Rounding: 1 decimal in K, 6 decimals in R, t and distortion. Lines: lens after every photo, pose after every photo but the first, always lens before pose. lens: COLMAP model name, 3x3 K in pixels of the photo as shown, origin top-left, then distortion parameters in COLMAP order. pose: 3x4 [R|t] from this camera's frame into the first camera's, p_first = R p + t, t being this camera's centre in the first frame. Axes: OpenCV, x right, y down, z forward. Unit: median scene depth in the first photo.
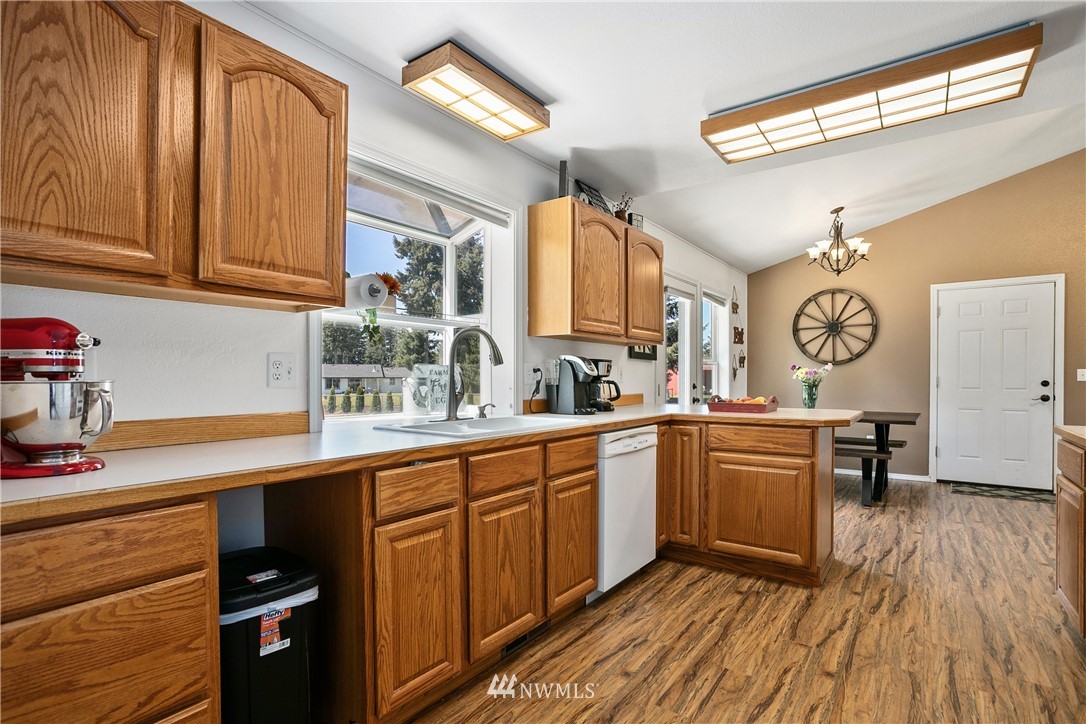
lens RADIAL K [[530.2, 0, 550.9], [0, 530.2, 380.0], [0, 0, 1]] dist [-0.032380, 0.020672]
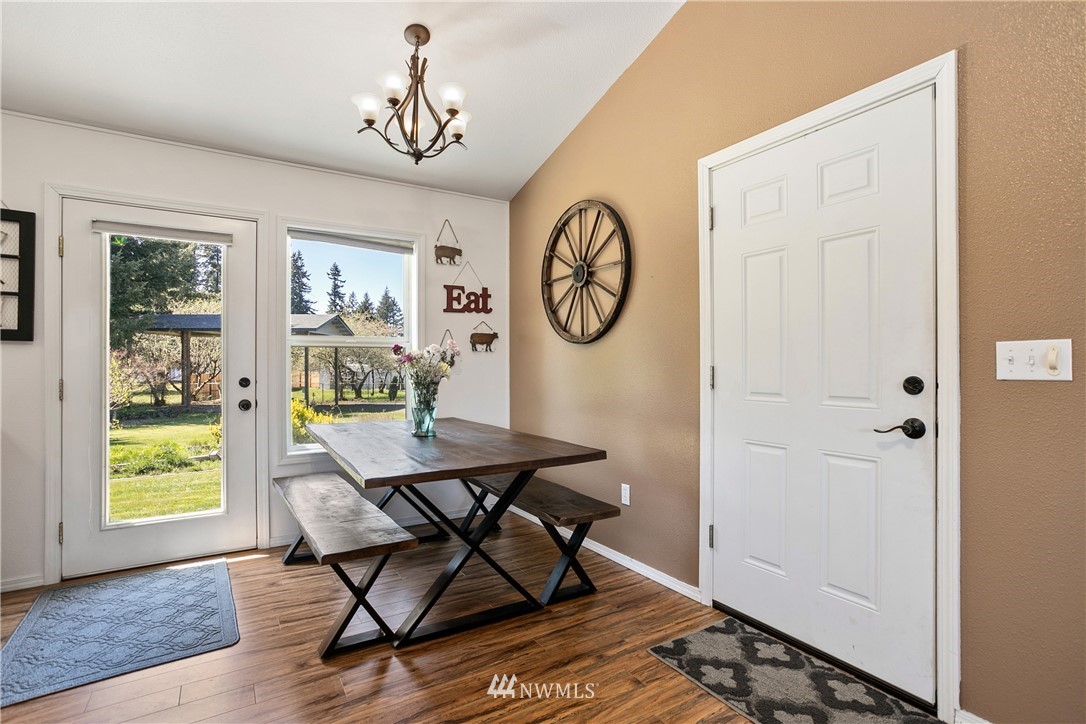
lens RADIAL K [[530.9, 0, 538.7], [0, 530.9, 364.1], [0, 0, 1]] dist [-0.001636, 0.000064]
pose [[0.921989, -0.002571, -0.387207, 0.772738], [0.000291, 0.999982, -0.005947, -0.004934], [0.387216, 0.005370, 0.921974, 0.530261]]
